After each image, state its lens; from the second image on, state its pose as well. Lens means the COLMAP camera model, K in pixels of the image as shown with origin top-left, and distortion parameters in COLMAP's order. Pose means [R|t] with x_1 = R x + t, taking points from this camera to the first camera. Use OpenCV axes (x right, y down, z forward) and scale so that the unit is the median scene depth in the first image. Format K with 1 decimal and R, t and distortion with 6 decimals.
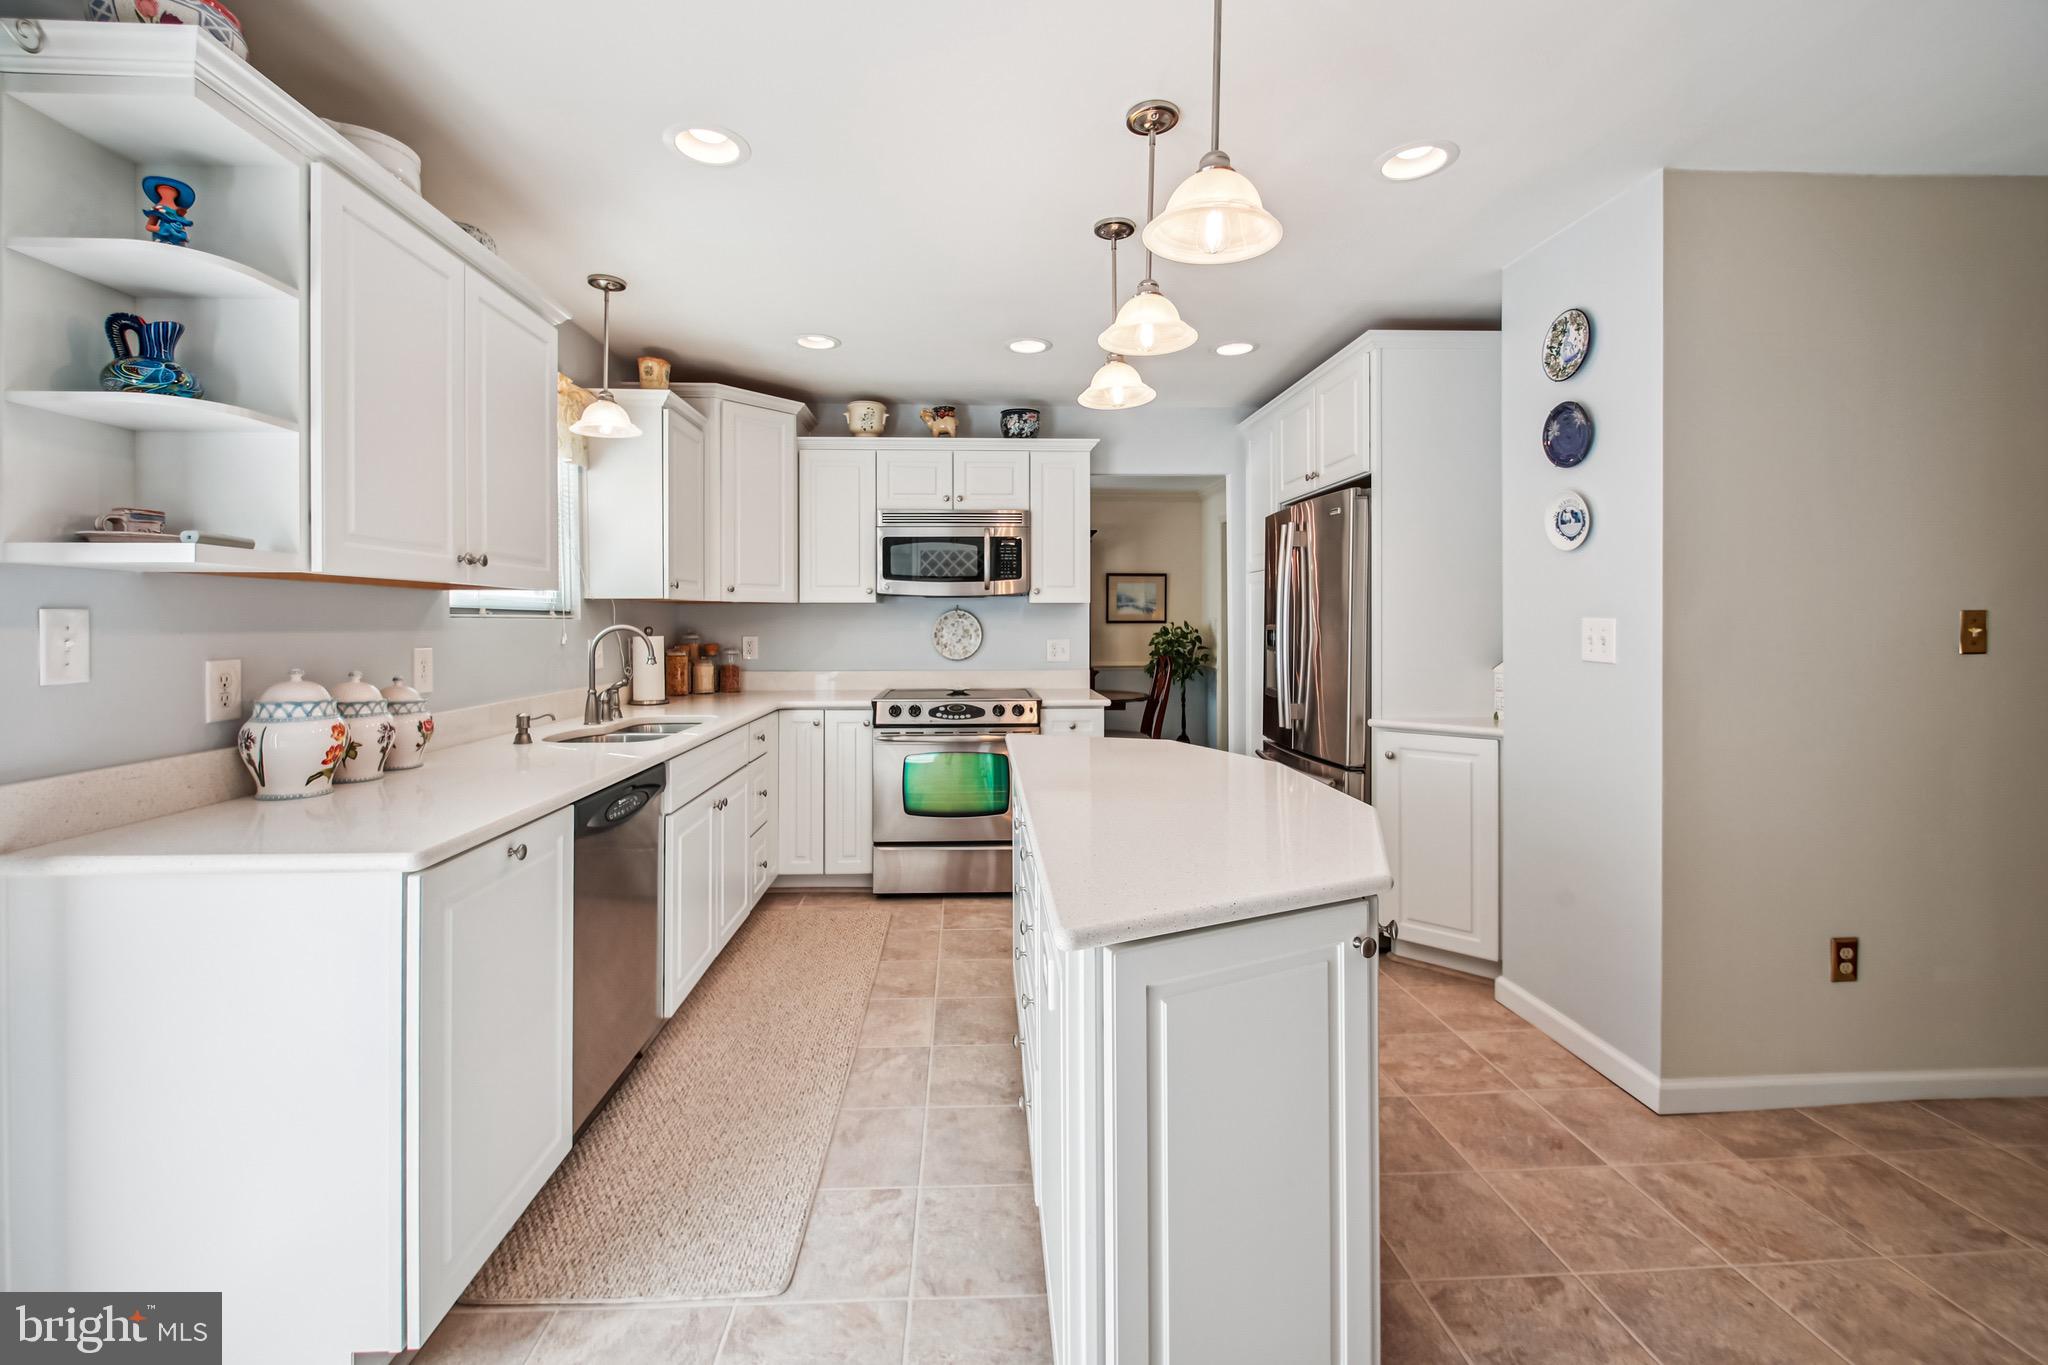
lens RADIAL K [[853.7, 0, 1003.8], [0, 853.7, 629.0], [0, 0, 1]] dist [-0.002641, -0.000825]
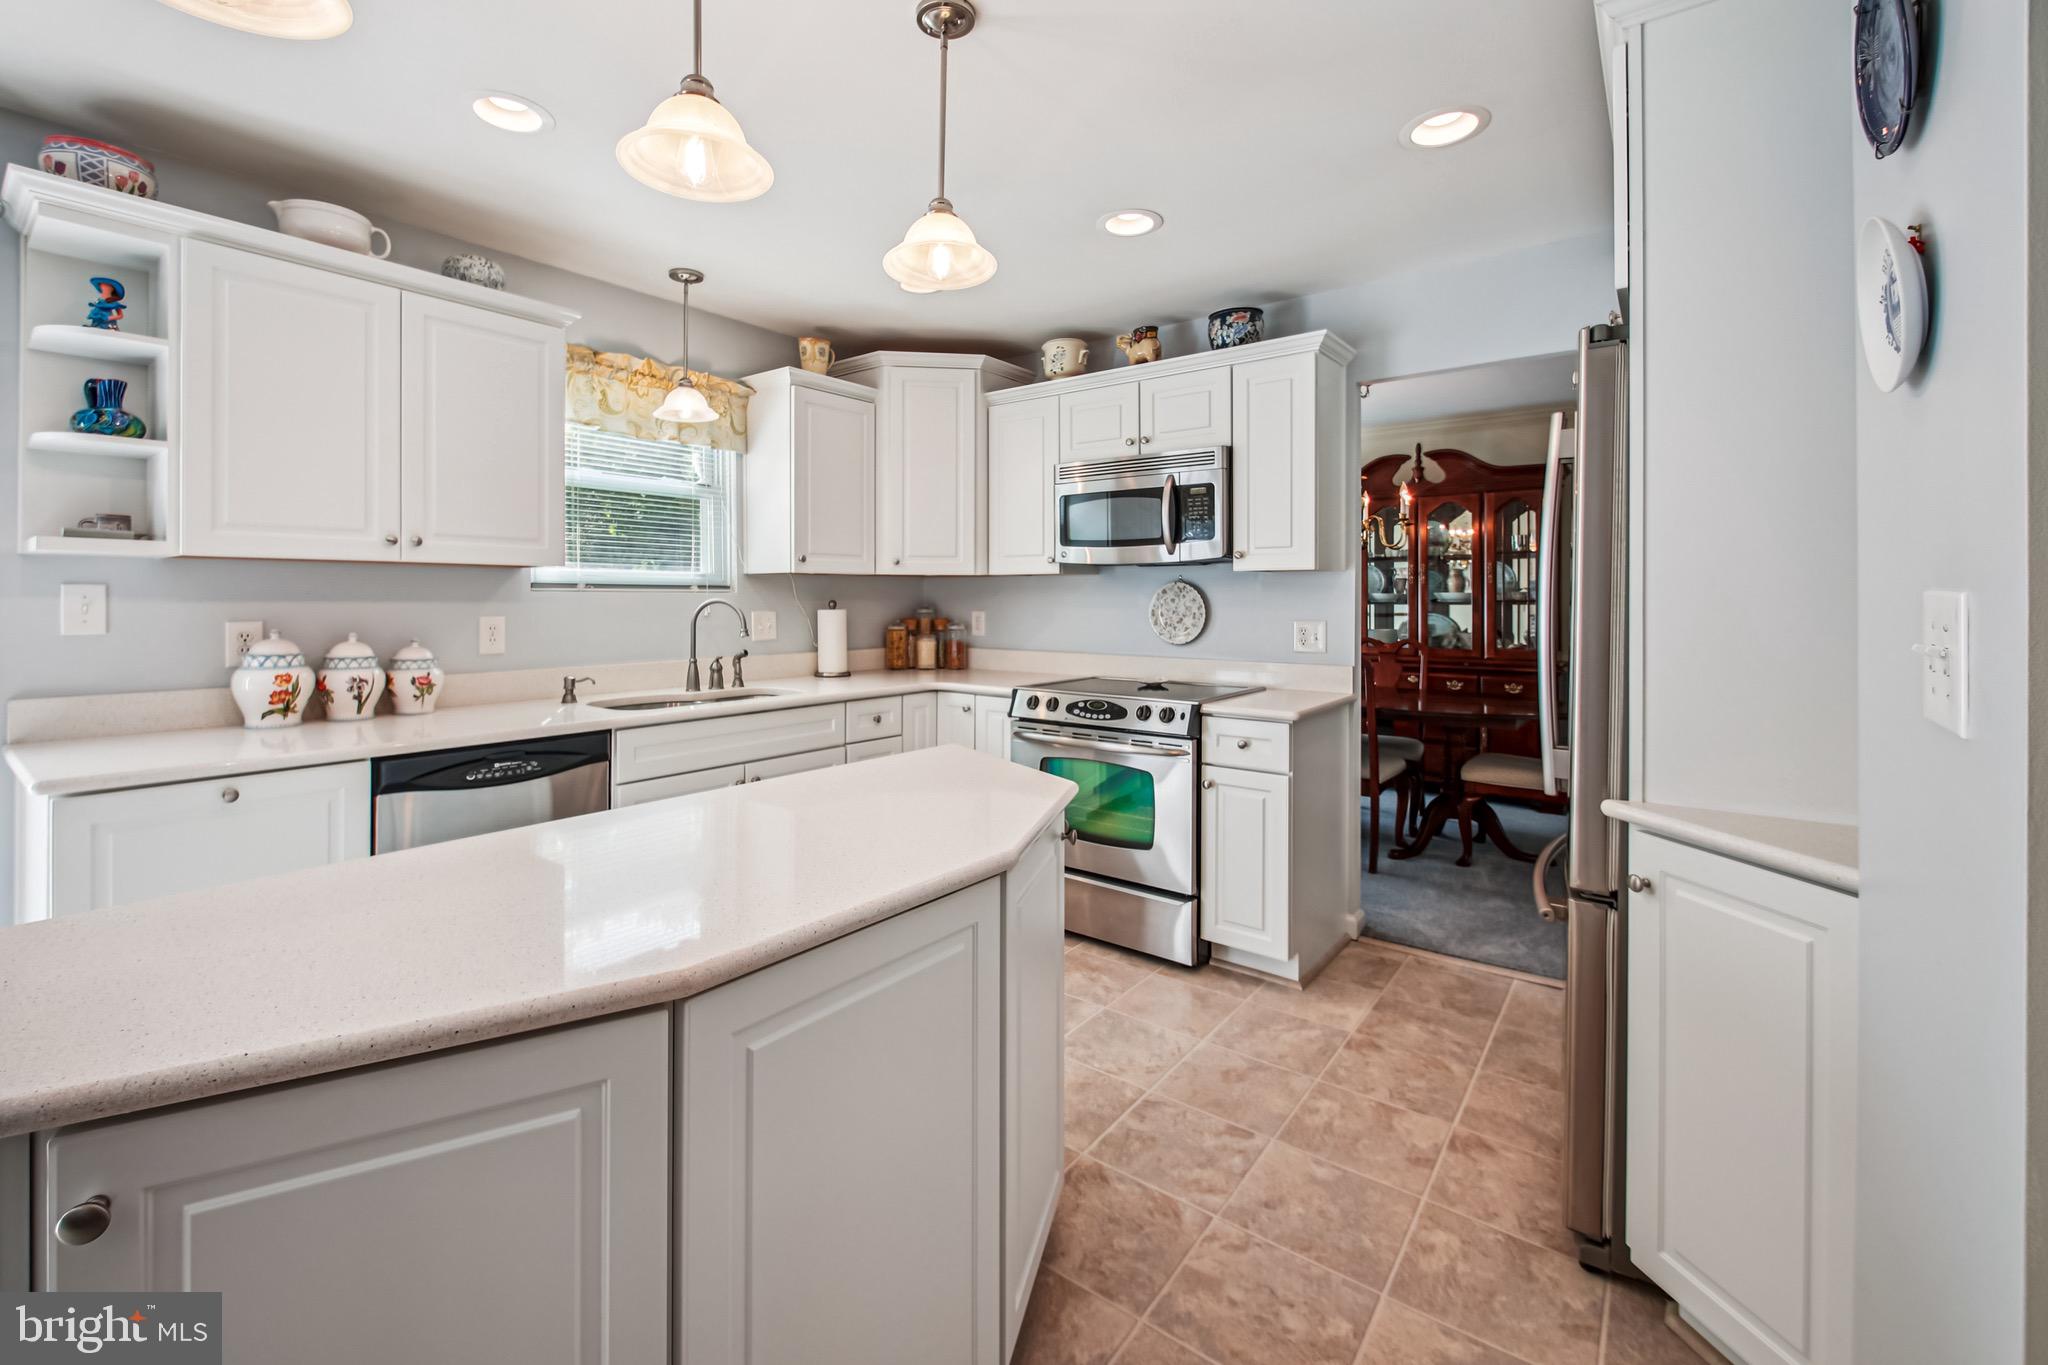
lens RADIAL K [[868.1, 0, 984.0], [0, 868.1, 599.6], [0, 0, 1]] dist [-0.000109, -0.000015]
pose [[0.755396, 0.004885, -0.655251, 0.426735], [-0.008442, 0.999962, -0.002278, -0.002772], [0.655215, 0.007253, 0.755408, 0.350619]]
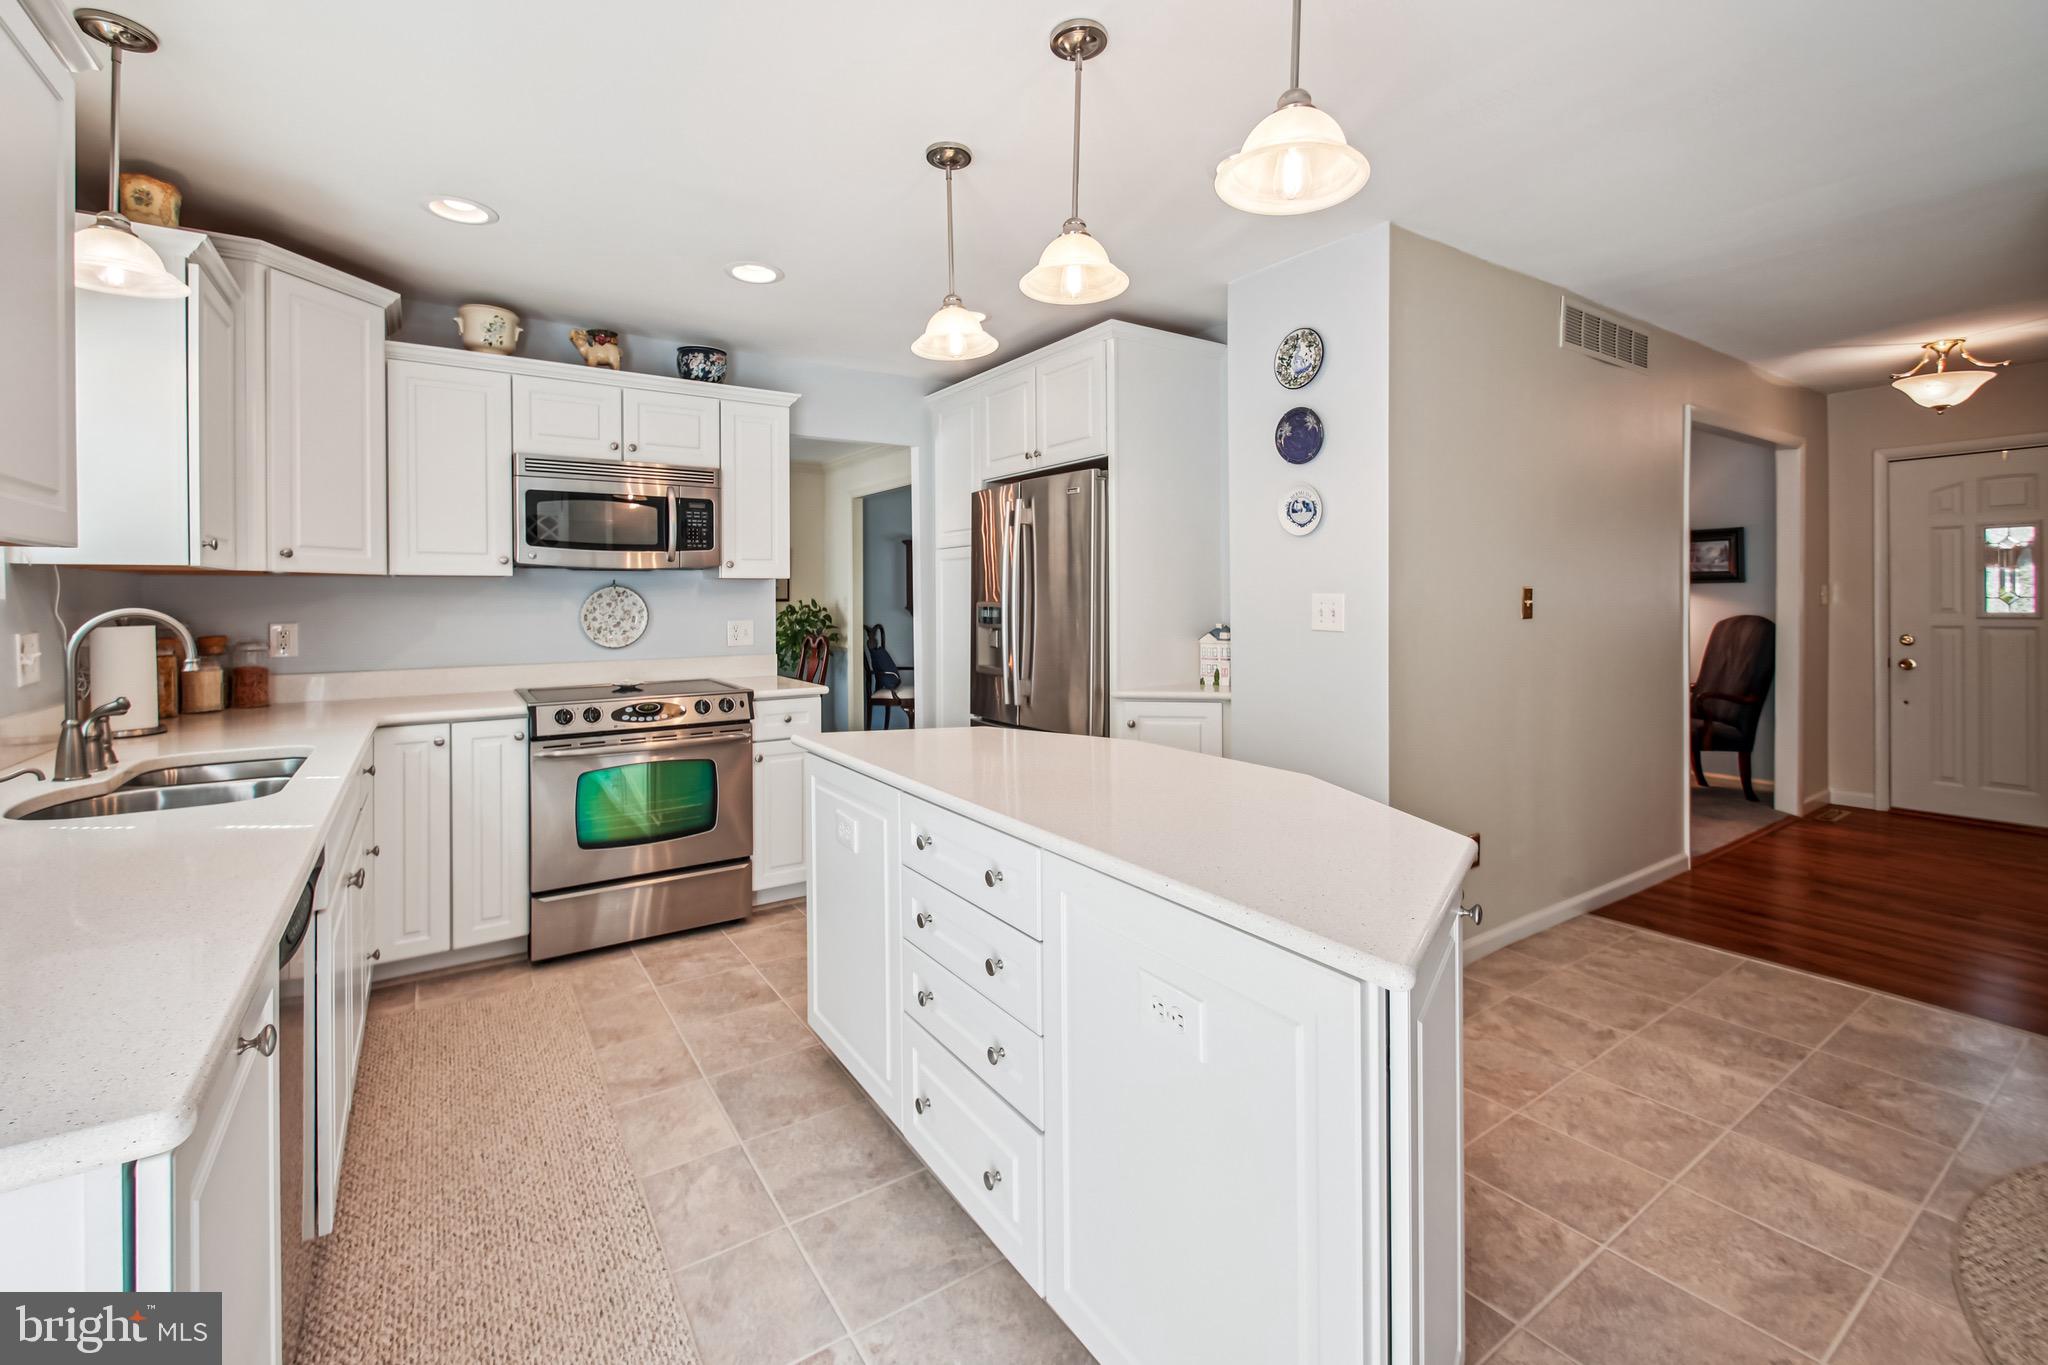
lens RADIAL K [[864.3, 0, 1007.1], [0, 864.3, 607.1], [0, 0, 1]] dist [0.002784, -0.000225]
pose [[0.855693, -0.009308, 0.517401, -0.203052], [0.009415, 0.999953, 0.002419, -0.000910], [-0.517399, 0.002802, 0.855740, 0.139350]]
